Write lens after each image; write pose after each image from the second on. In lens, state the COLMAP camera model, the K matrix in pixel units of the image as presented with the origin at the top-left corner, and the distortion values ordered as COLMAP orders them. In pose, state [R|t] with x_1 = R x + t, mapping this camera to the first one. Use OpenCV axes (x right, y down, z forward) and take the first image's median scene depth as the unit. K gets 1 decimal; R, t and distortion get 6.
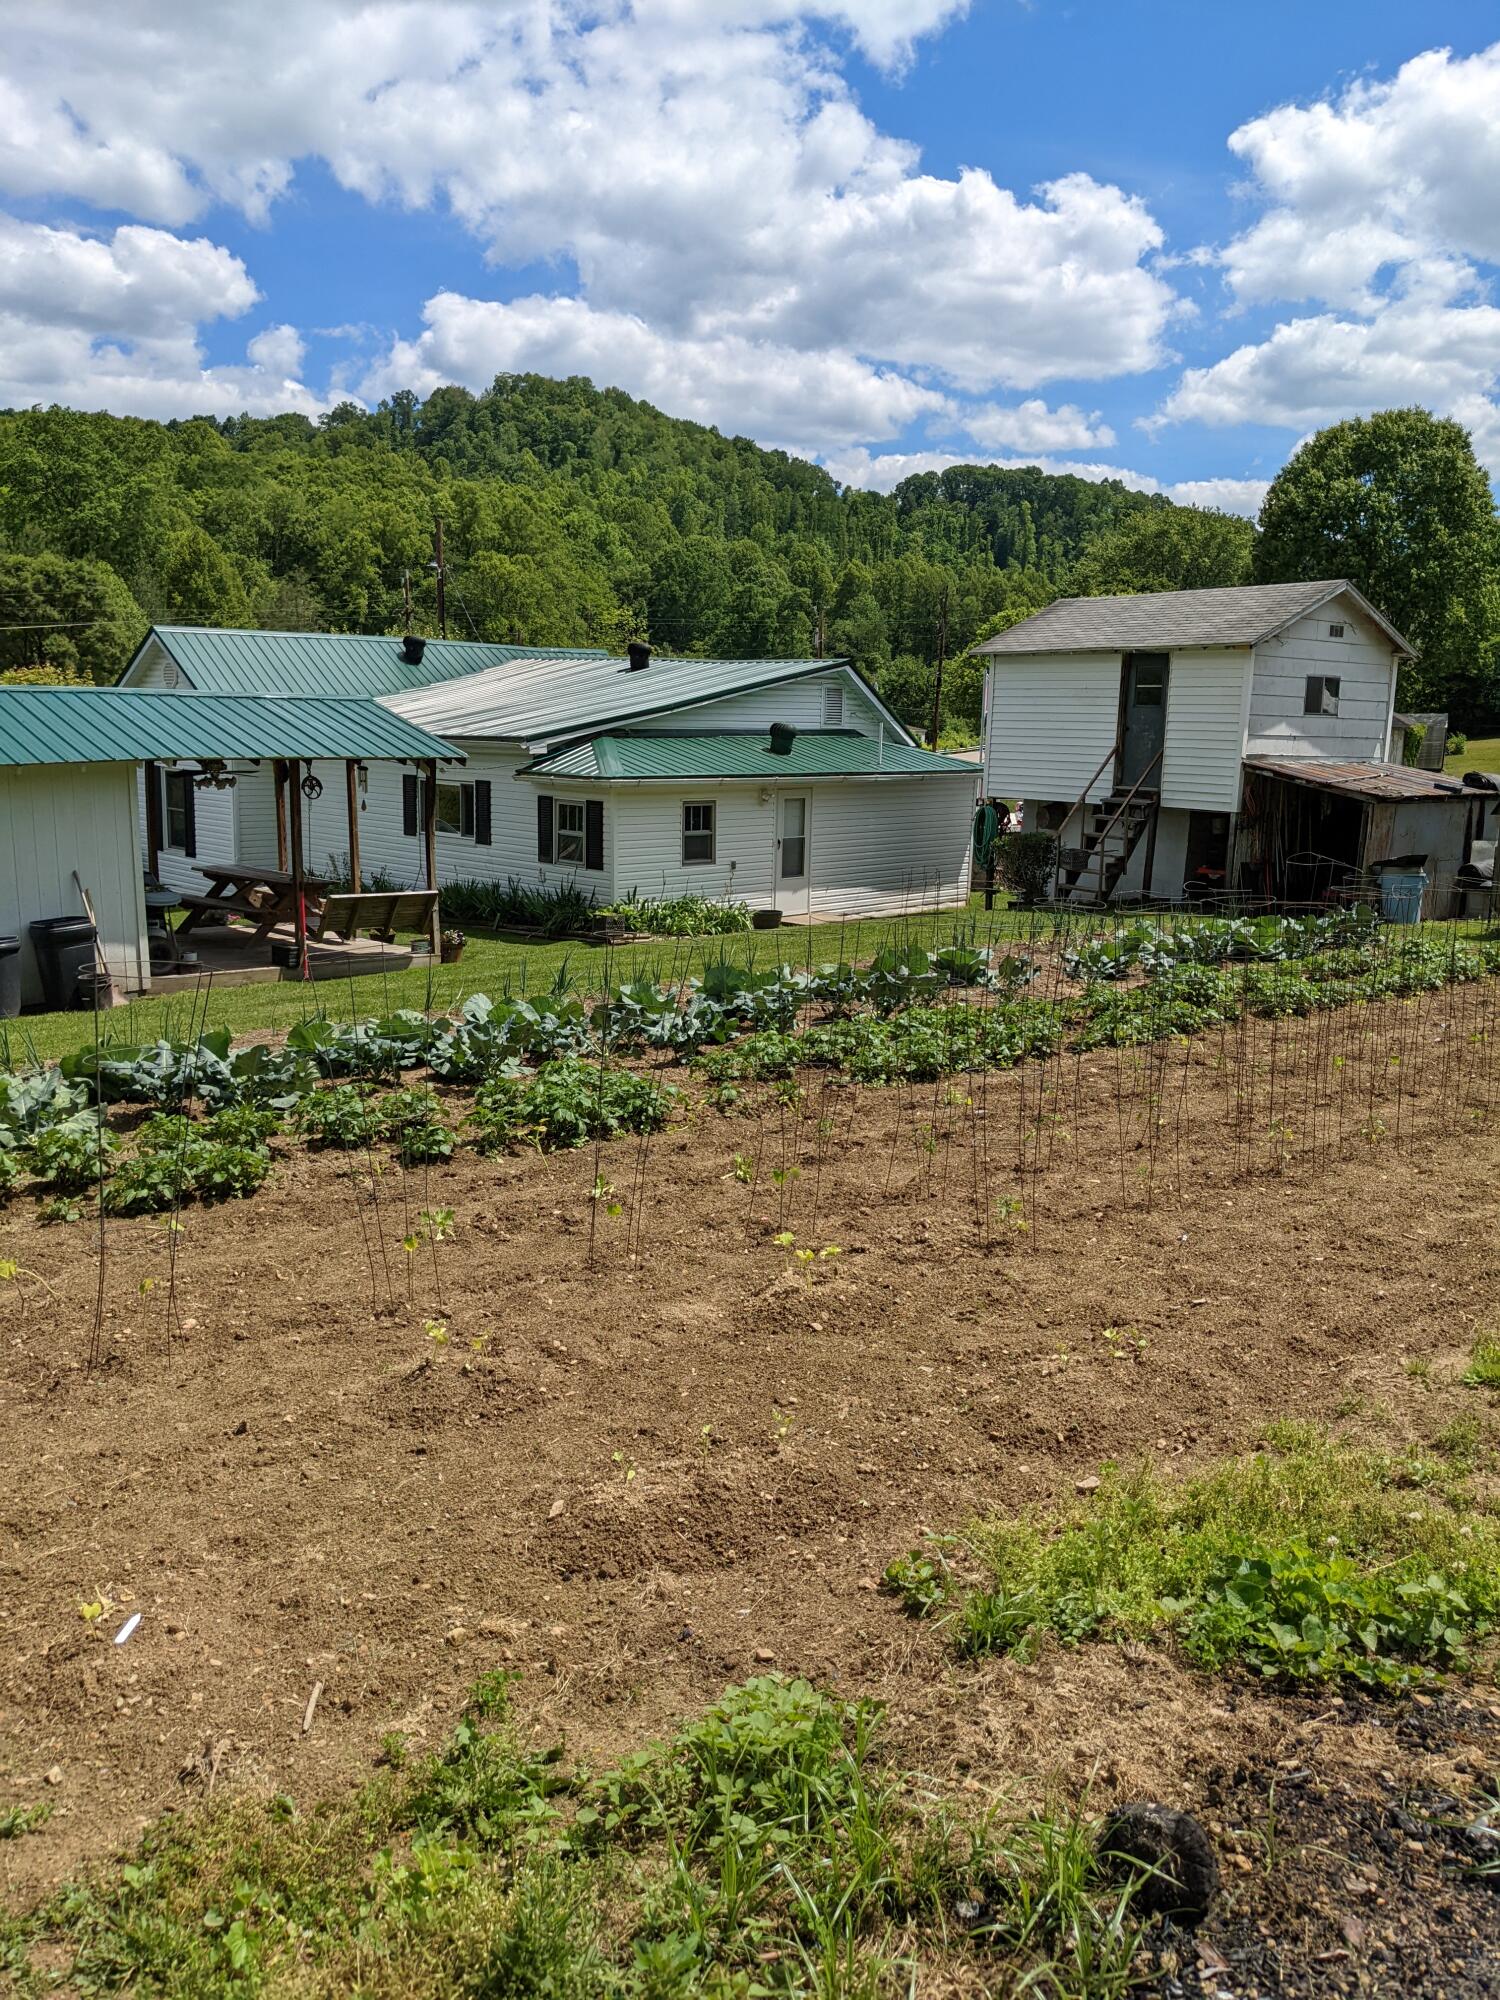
lens RADIAL K [[1544.1, 0, 750.0], [0, 1544.1, 1000.0], [0, 0, 1]] dist [0.006765, 0.002234]
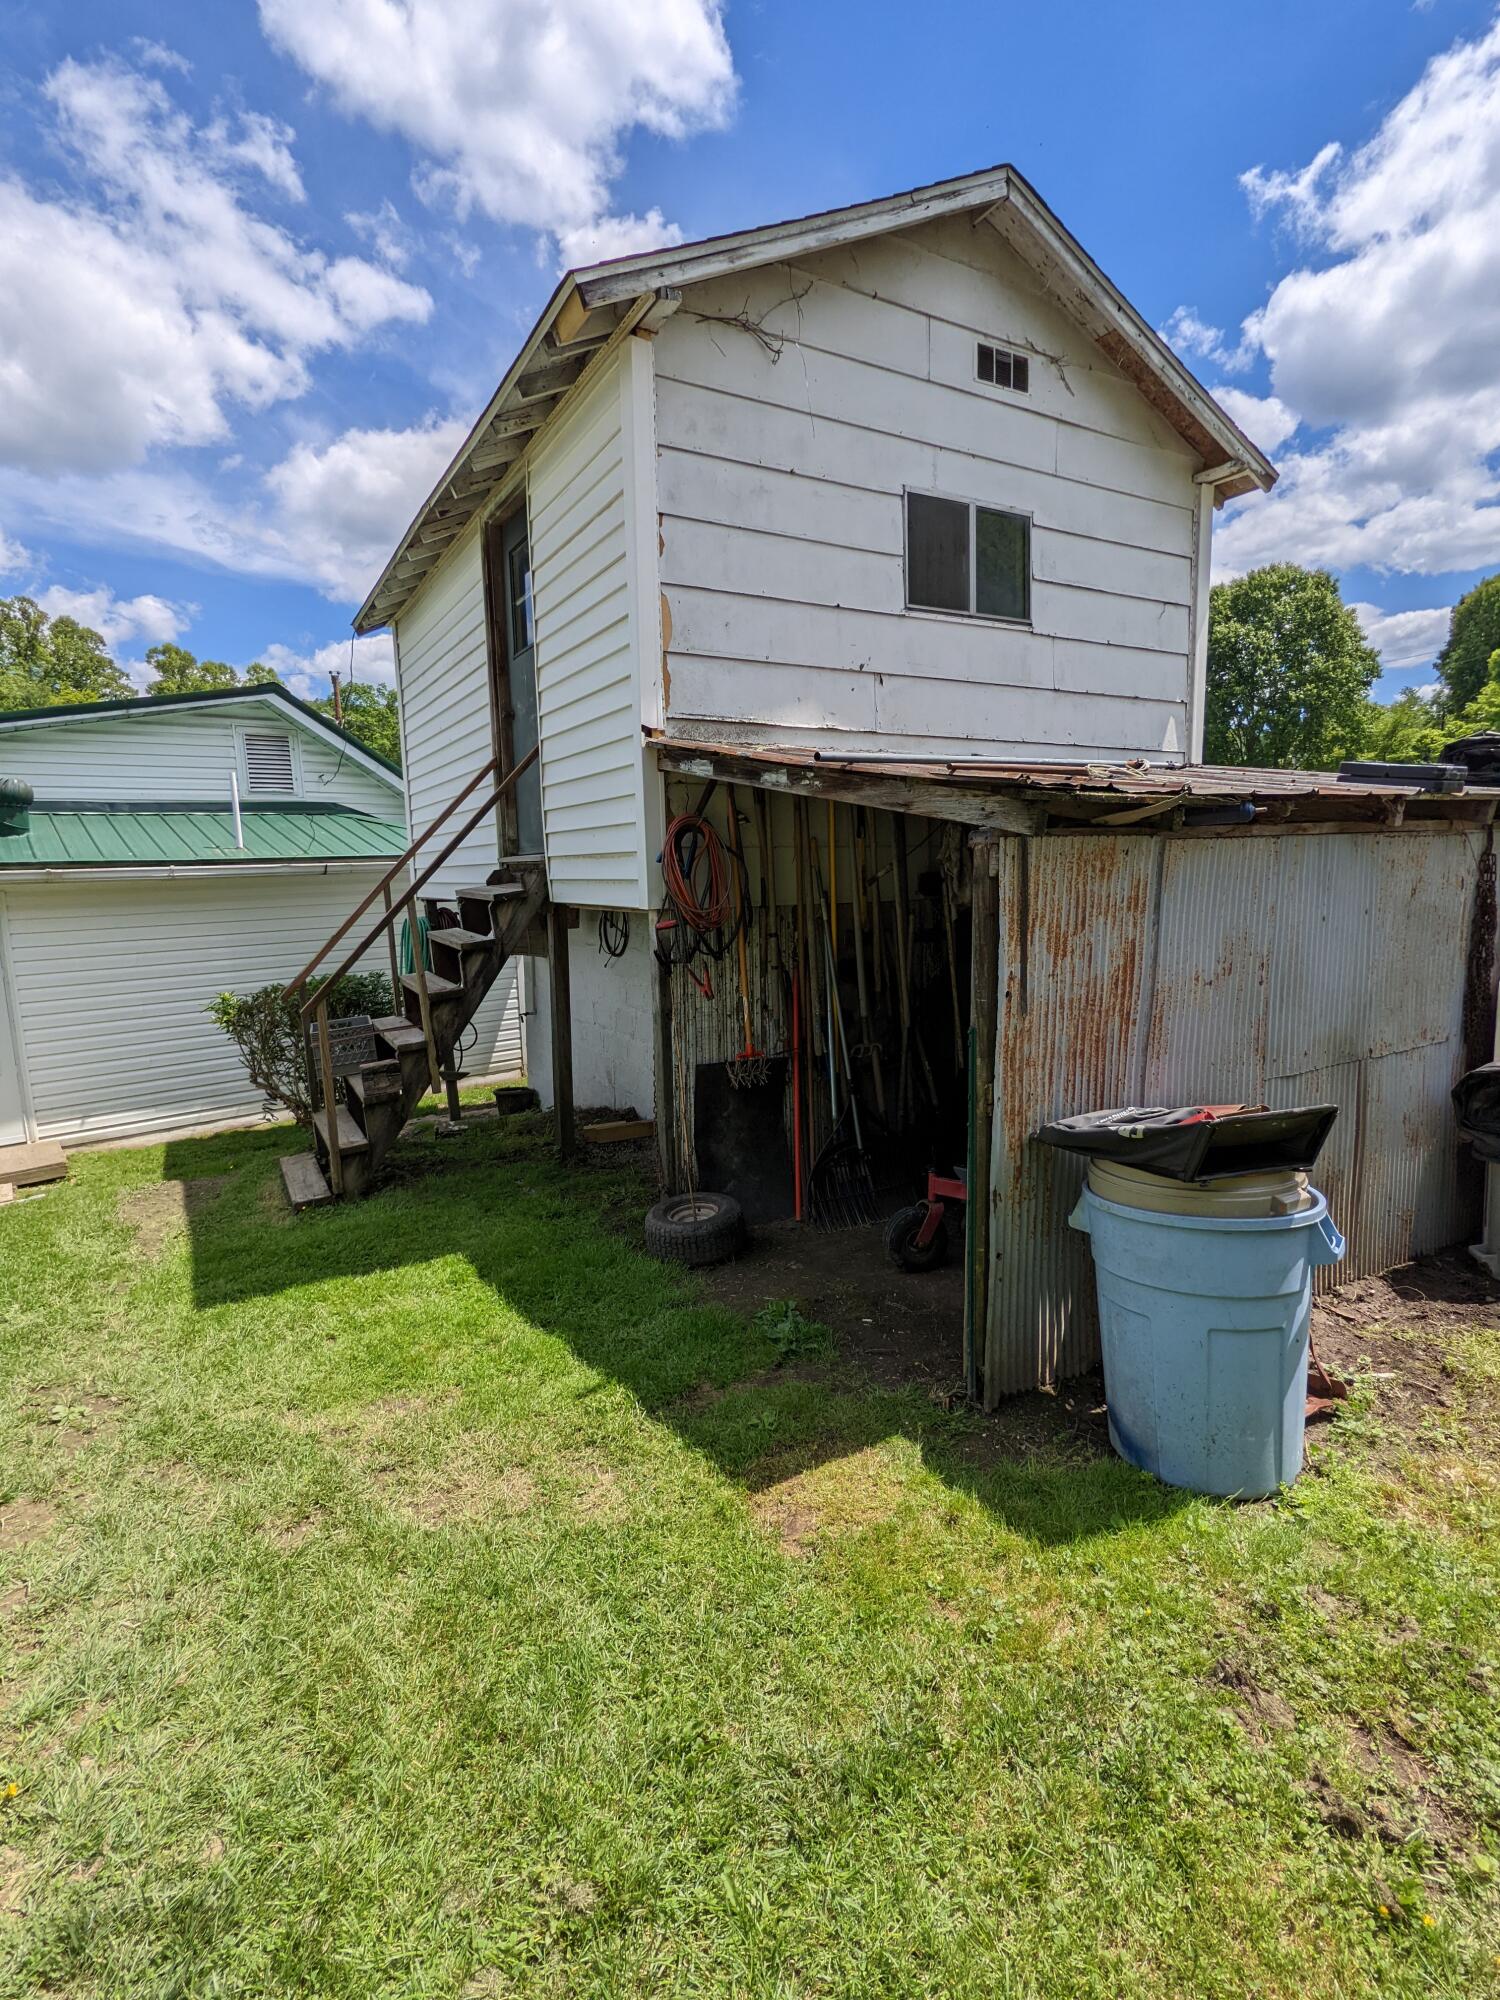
lens RADIAL K [[942.2, 0, 750.0], [0, 942.2, 1000.0], [0, 0, 1]] dist [-0.000027, 0.000142]
pose [[0.990935, -0.030259, -0.130890, 0.116486], [0.024705, 0.998732, -0.043856, -0.030728], [0.132051, 0.040225, 0.990426, 0.265867]]
